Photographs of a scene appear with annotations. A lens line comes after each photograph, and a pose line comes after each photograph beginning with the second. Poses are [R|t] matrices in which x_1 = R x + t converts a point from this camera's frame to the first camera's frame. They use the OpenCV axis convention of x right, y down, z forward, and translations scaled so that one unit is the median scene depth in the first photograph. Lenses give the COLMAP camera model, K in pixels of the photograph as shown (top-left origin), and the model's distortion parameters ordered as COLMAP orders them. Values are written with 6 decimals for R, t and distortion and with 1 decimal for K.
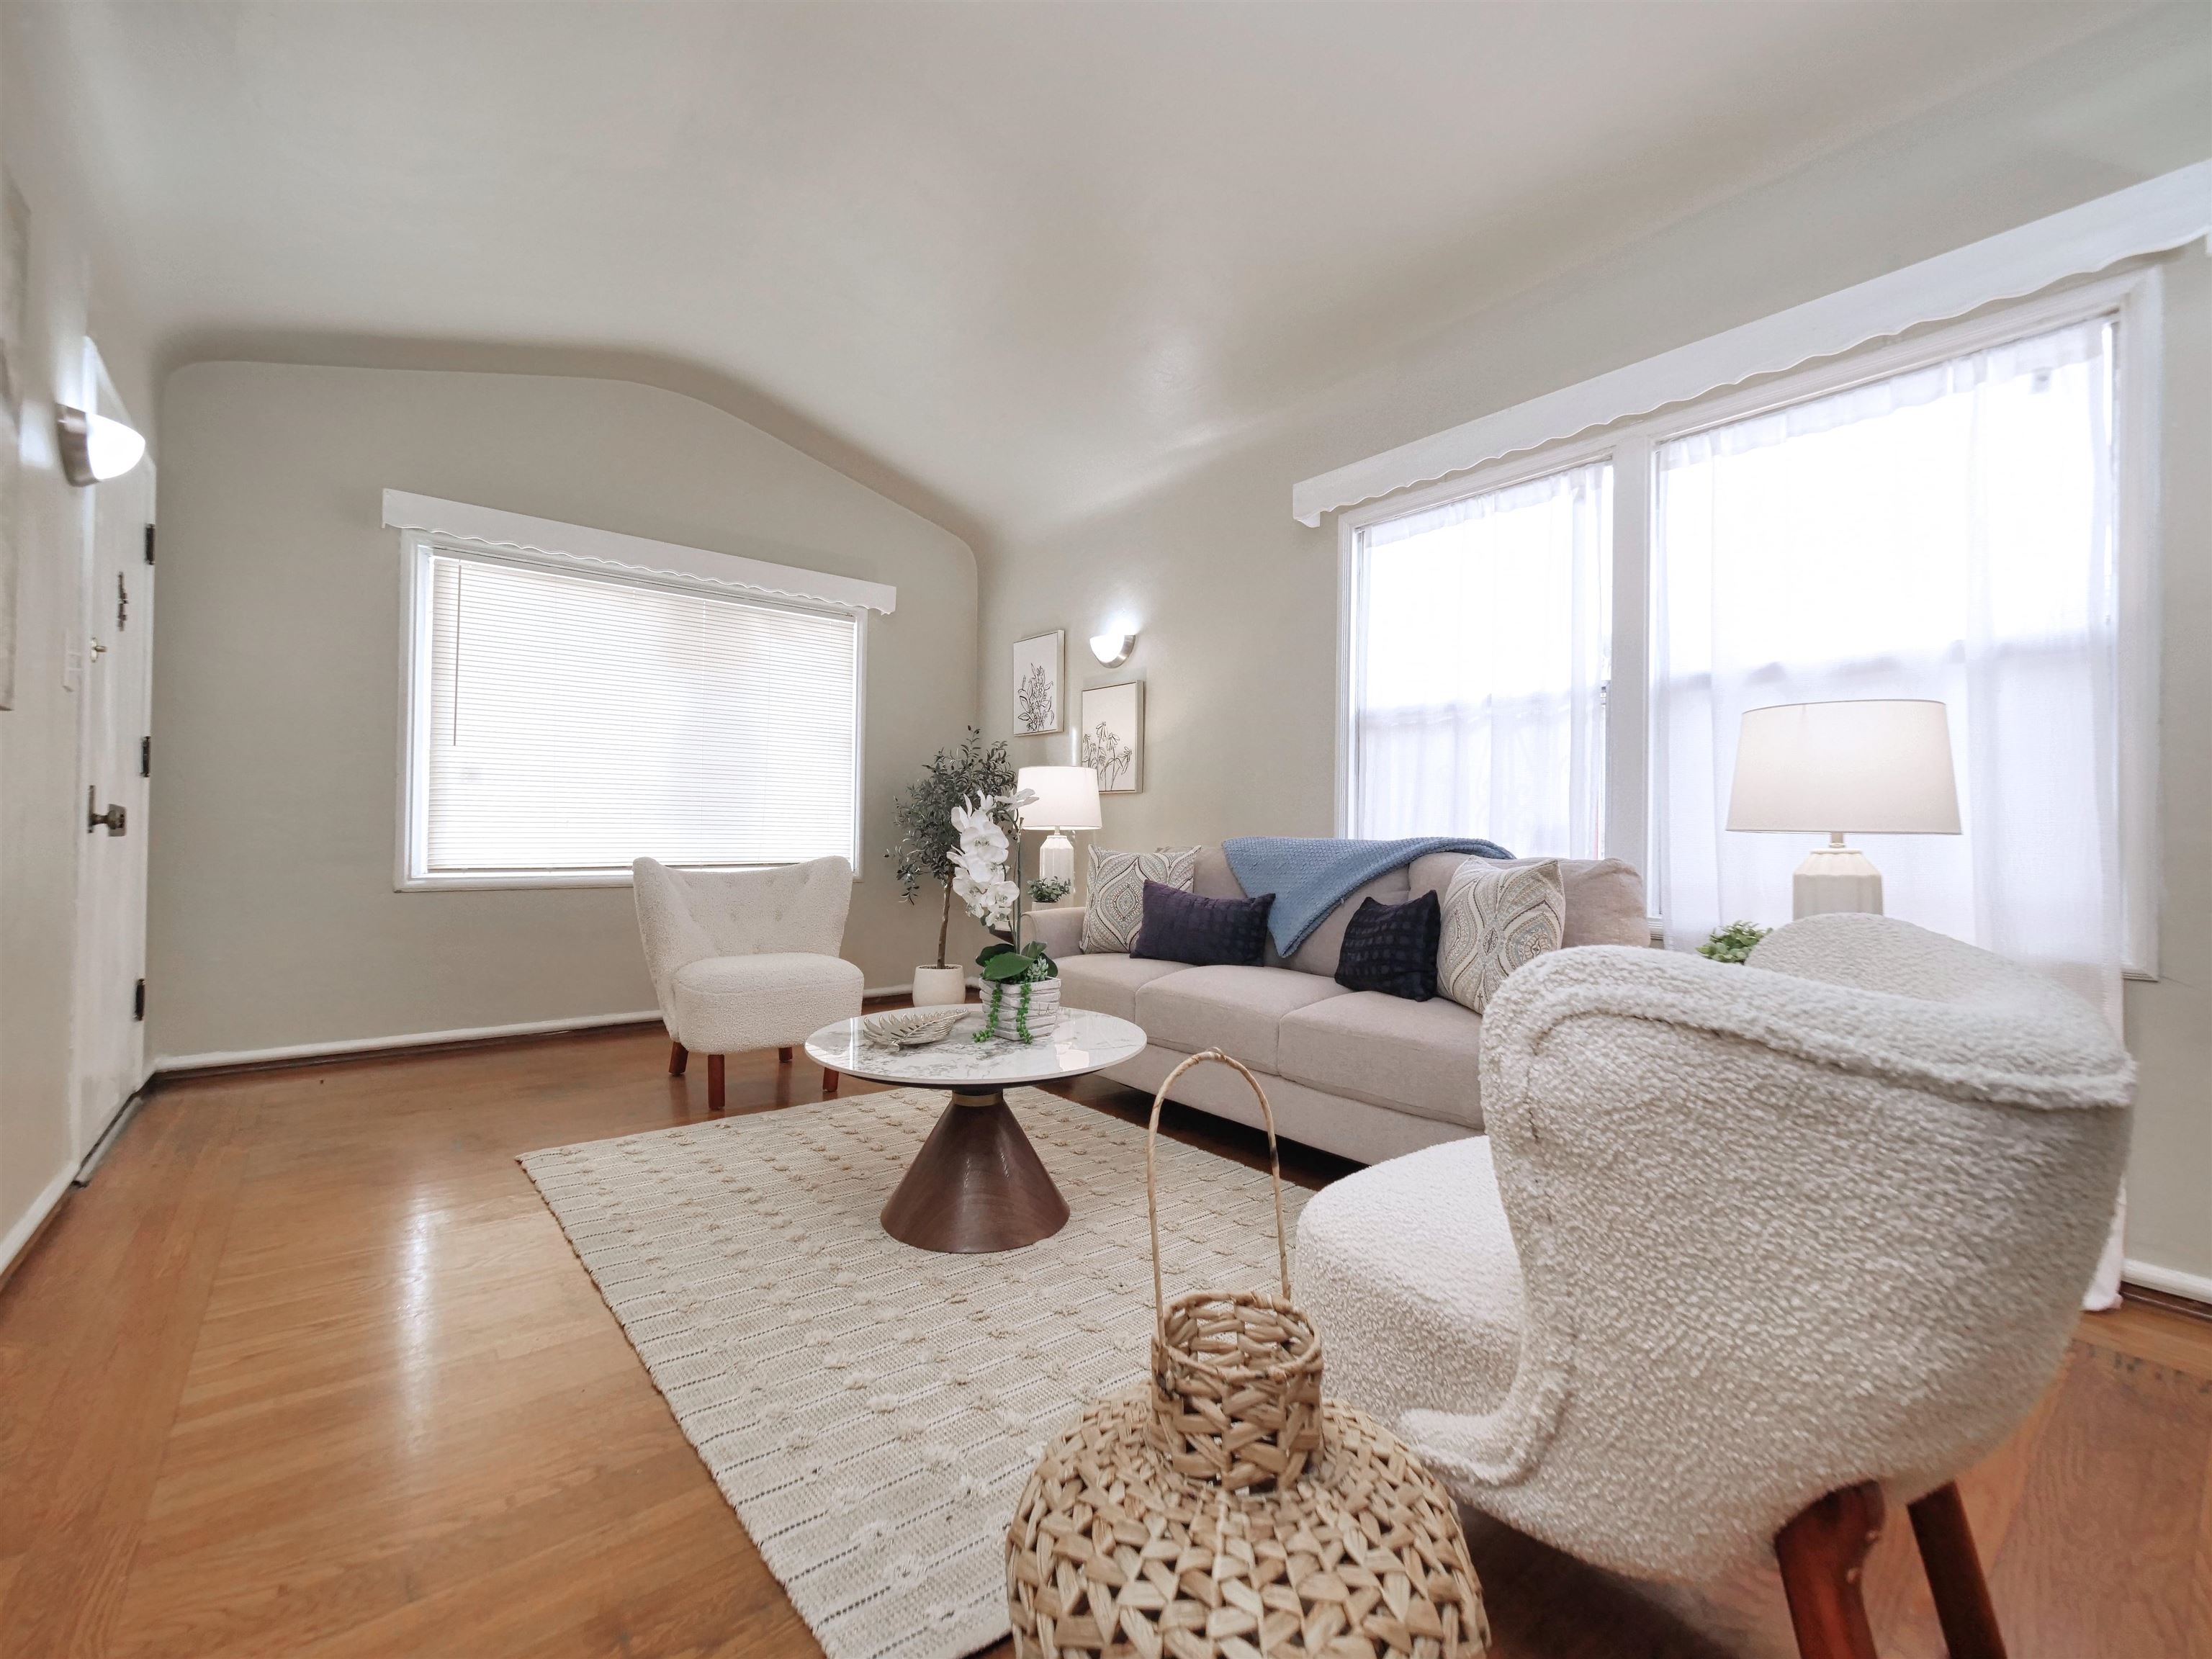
lens RADIAL K [[937.7, 0, 1092.5], [0, 937.7, 824.5], [0, 0, 1]] dist [-0.004891, -0.000507]
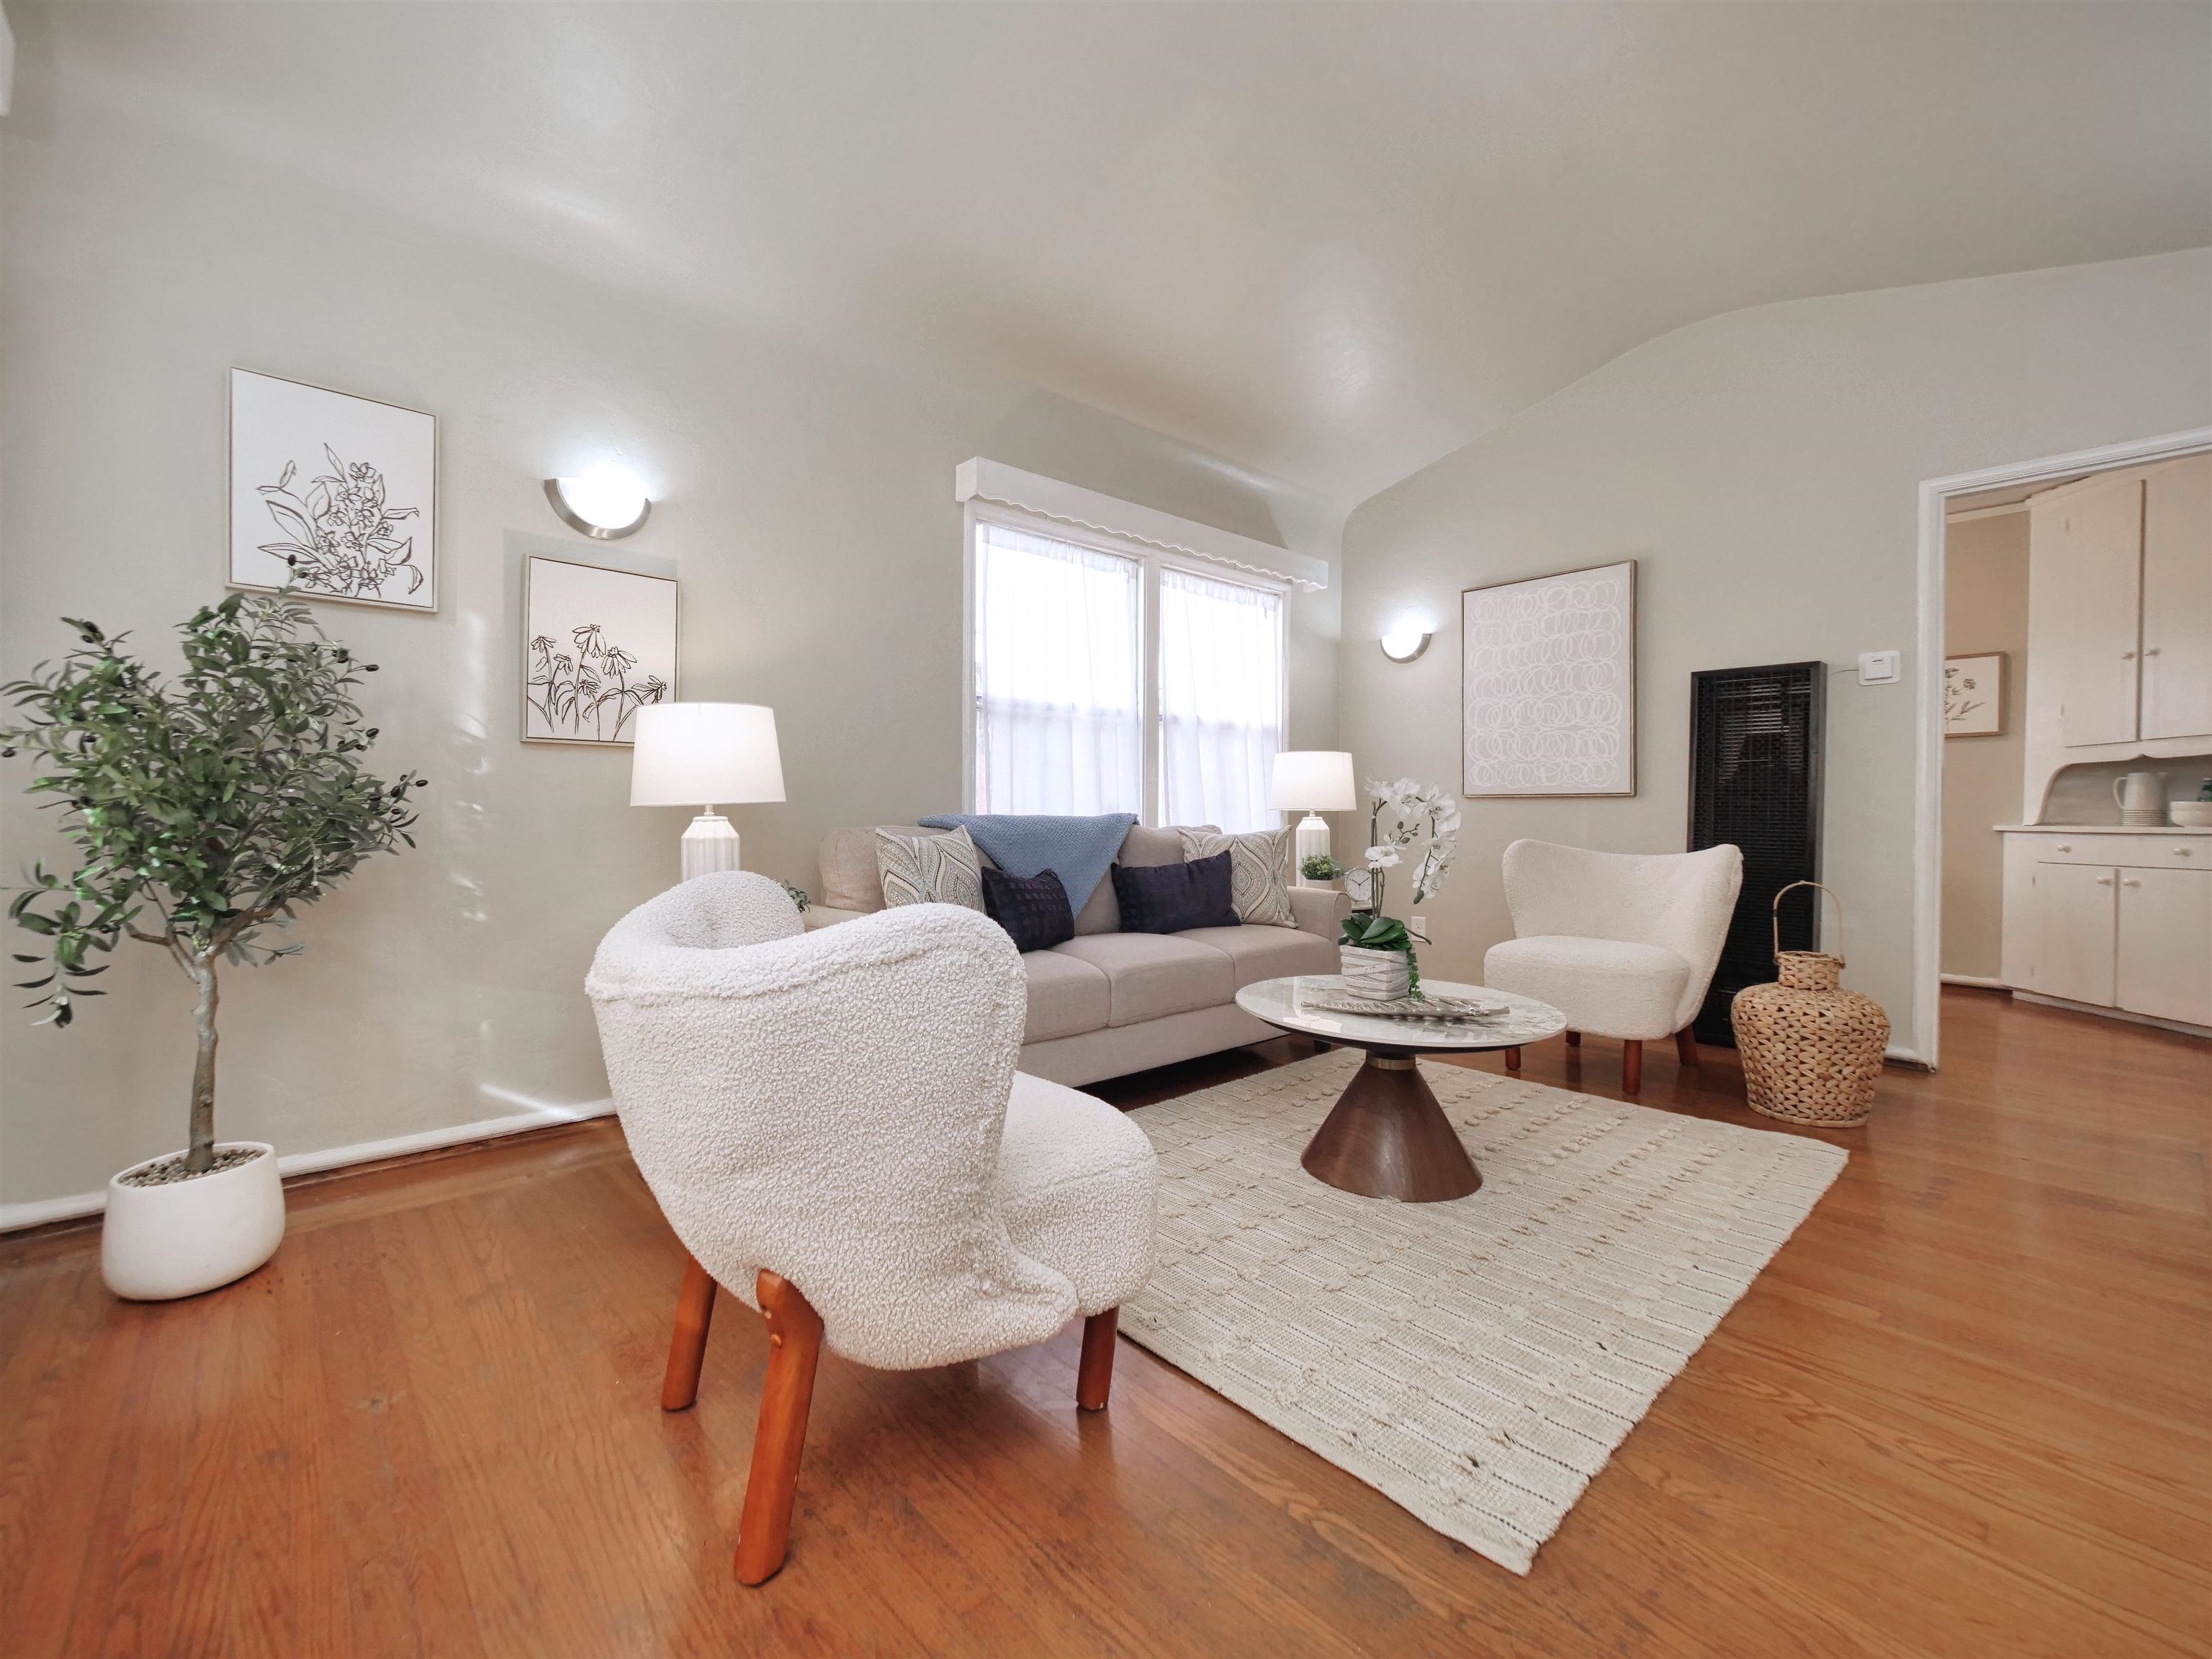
lens RADIAL K [[937.7, 0, 1092.5], [0, 937.7, 824.5], [0, 0, 1]] dist [-0.004891, -0.000507]
pose [[-0.040468, -0.014811, 0.999071, -0.770136], [-0.006947, 0.999870, 0.014542, 0.008438], [-0.999157, -0.006352, -0.040566, 0.914097]]
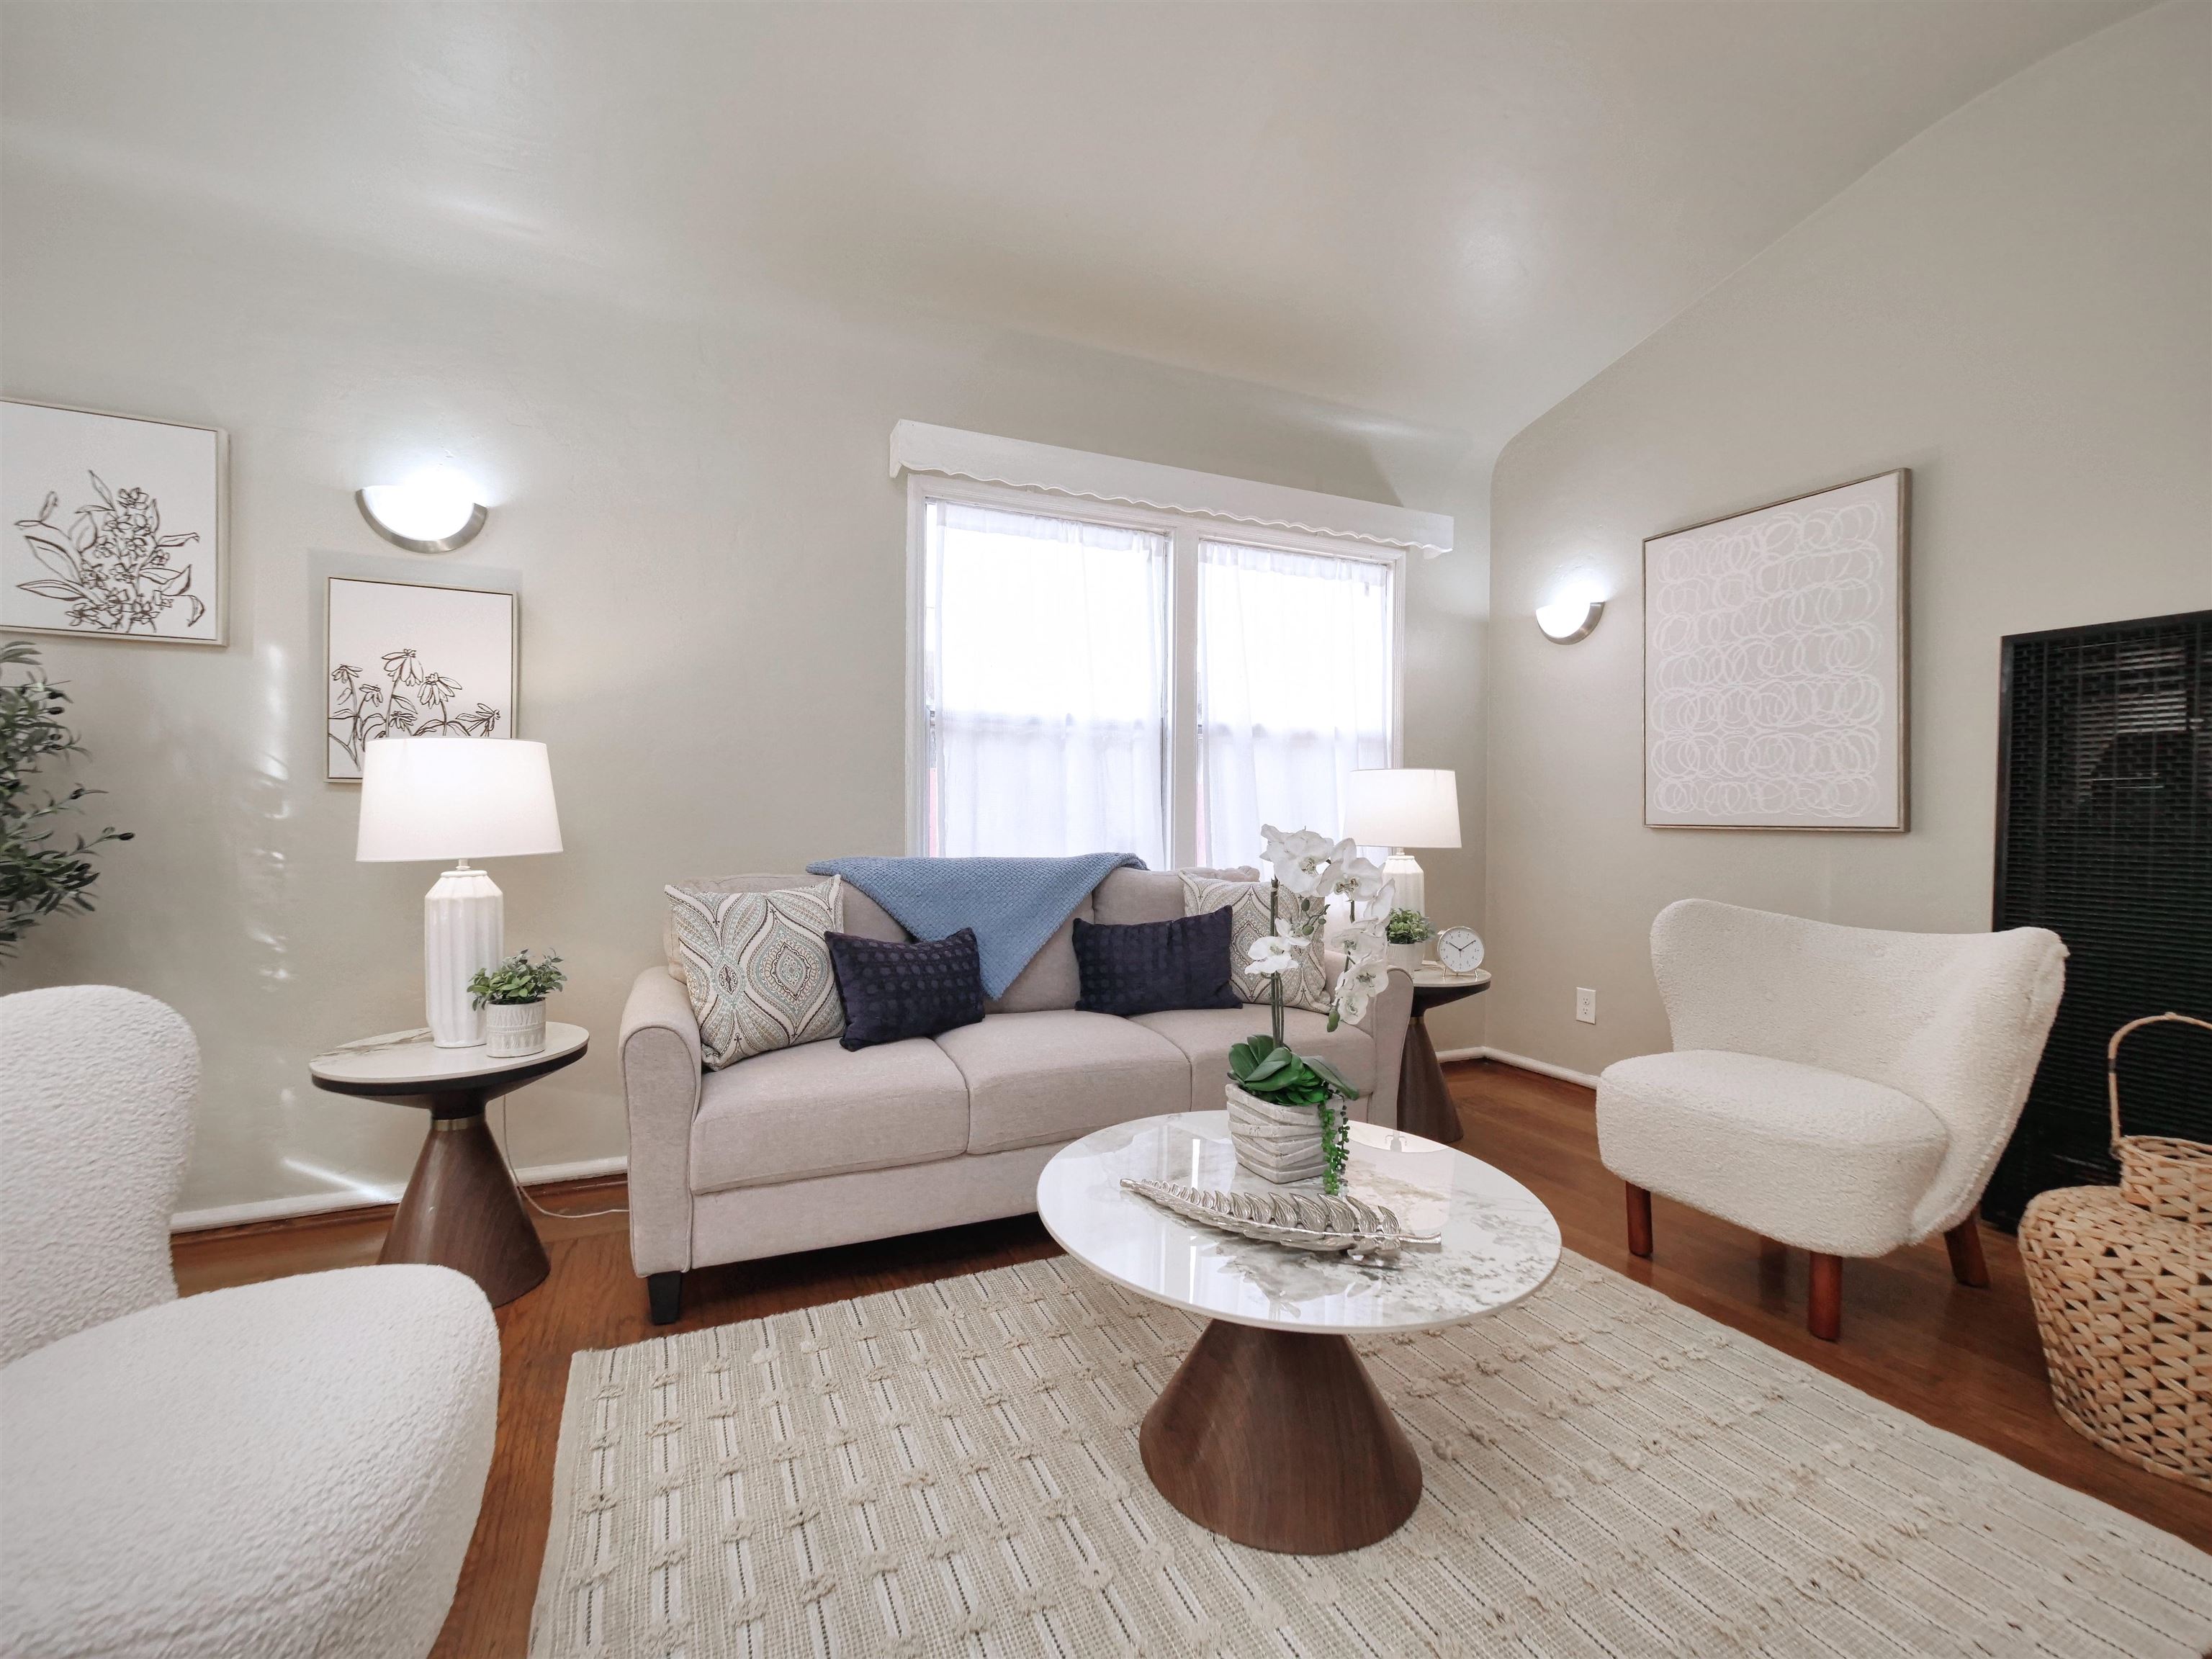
lens RADIAL K [[943.6, 0, 1095.5], [0, 943.6, 824.7], [0, 0, 1]] dist [-0.010983, 0.004713]
pose [[0.249562, -0.010778, 0.968299, -0.525068], [-0.007748, 0.999884, 0.013127, -0.026135], [-0.968328, -0.010778, 0.249450, 0.633571]]
